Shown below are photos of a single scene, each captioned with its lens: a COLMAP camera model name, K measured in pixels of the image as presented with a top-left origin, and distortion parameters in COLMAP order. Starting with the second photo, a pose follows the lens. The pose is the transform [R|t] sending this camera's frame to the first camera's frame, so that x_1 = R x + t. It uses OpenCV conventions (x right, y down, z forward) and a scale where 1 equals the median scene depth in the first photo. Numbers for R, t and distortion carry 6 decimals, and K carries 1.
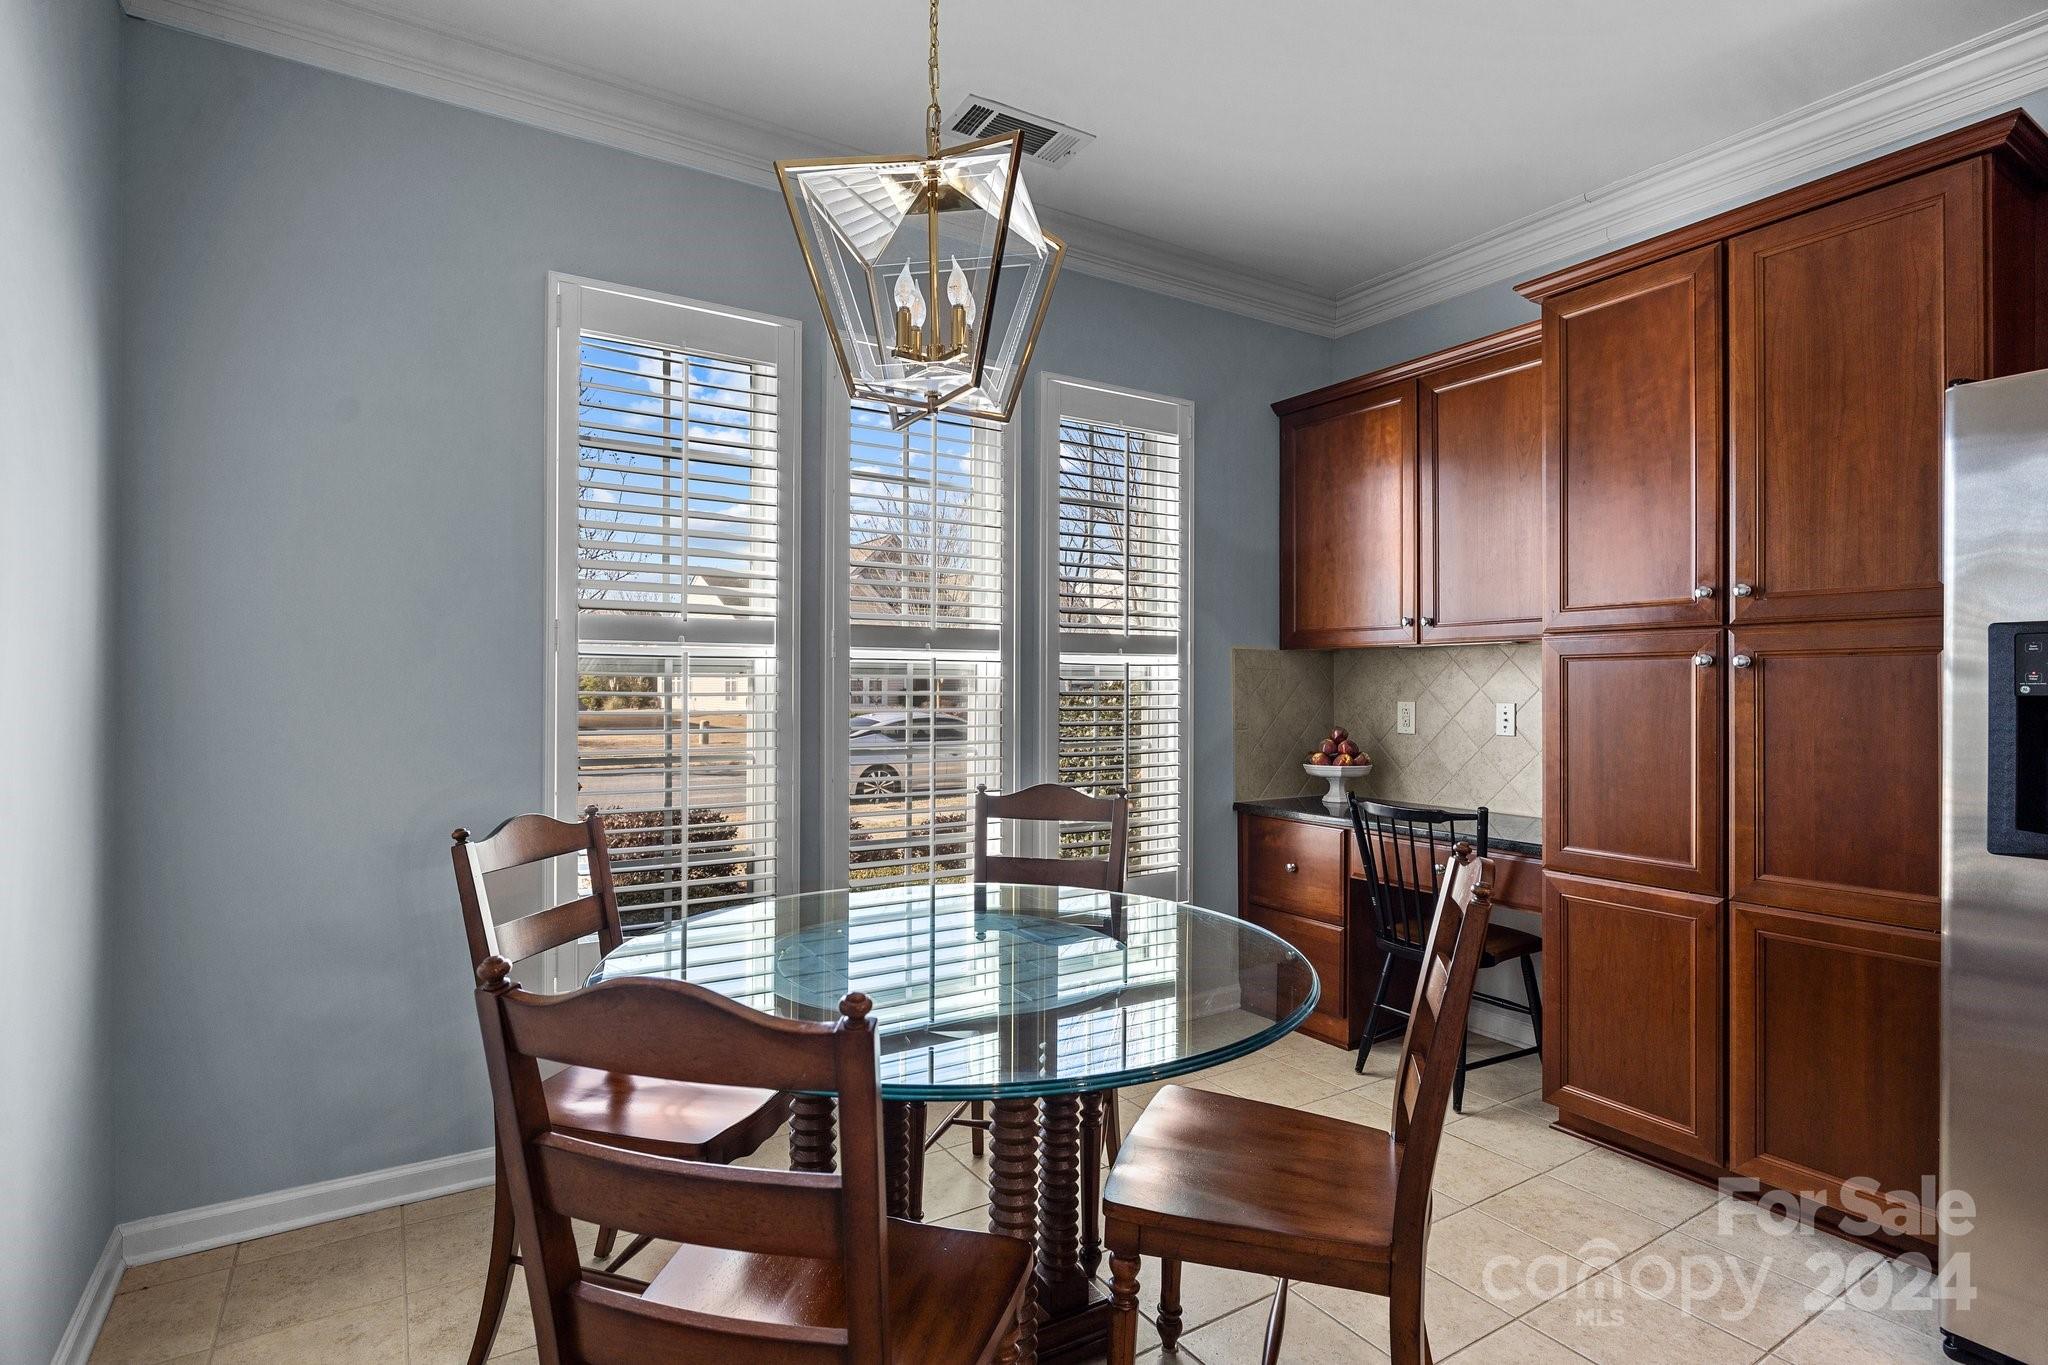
lens RADIAL K [[1007.3, 0, 1036.7], [0, 1007.3, 686.0], [0, 0, 1]] dist [-0.005096, -0.000312]
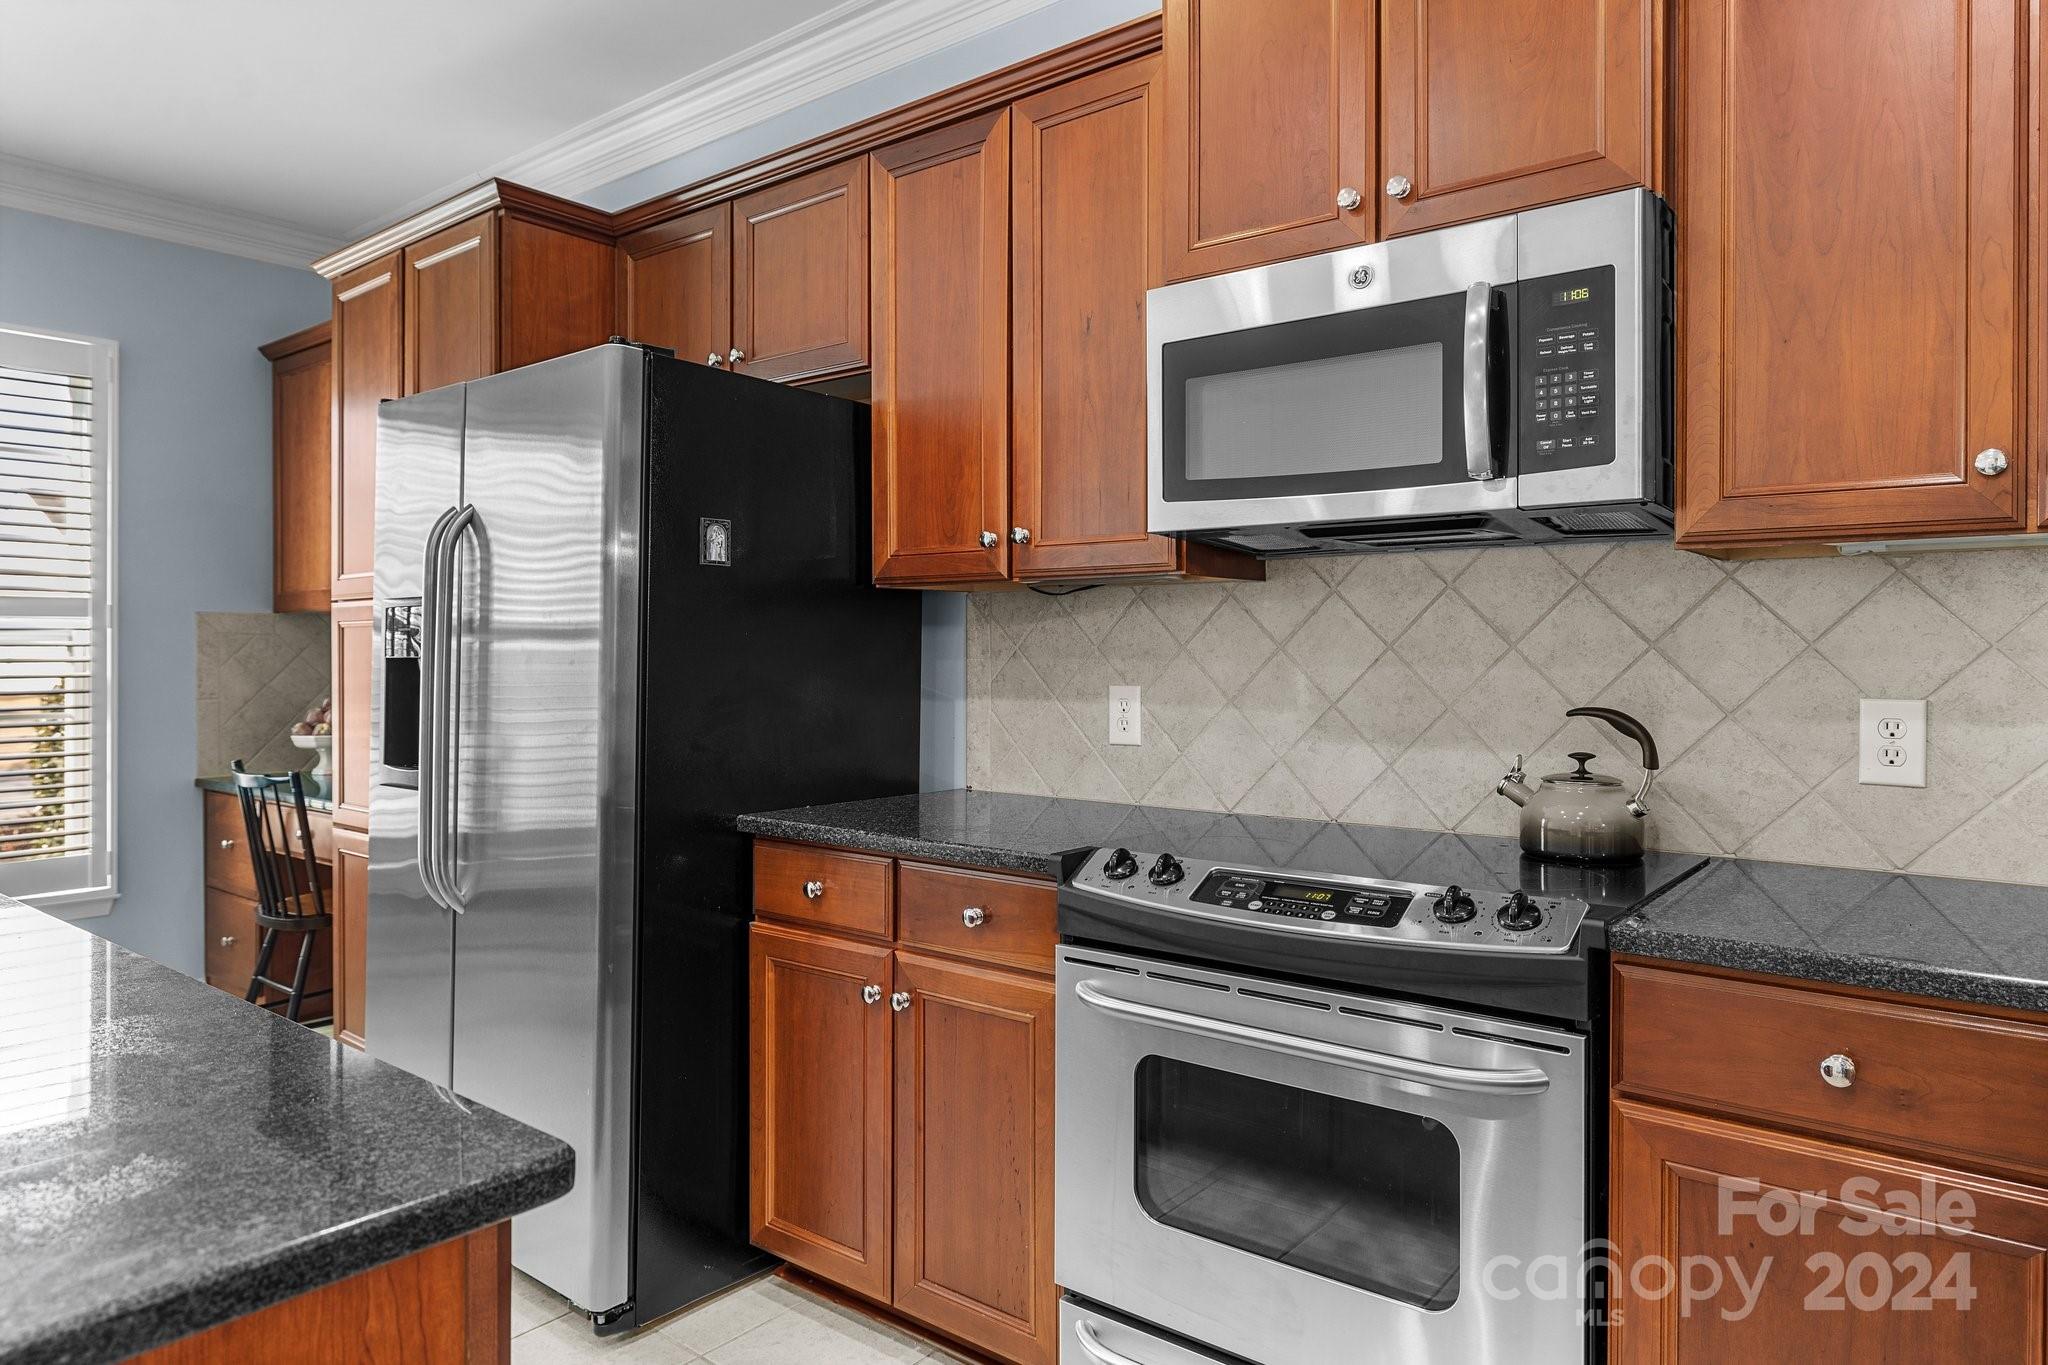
lens RADIAL K [[1263.4, 0, 1012.1], [0, 1263.4, 651.3], [0, 0, 1]] dist [-0.003002, -0.001344]
pose [[0.948139, -0.005234, 0.317814, 0.816171], [0.005185, 0.999986, 0.001000, 0.002598], [-0.317814, 0.000699, 0.948153, -0.500942]]
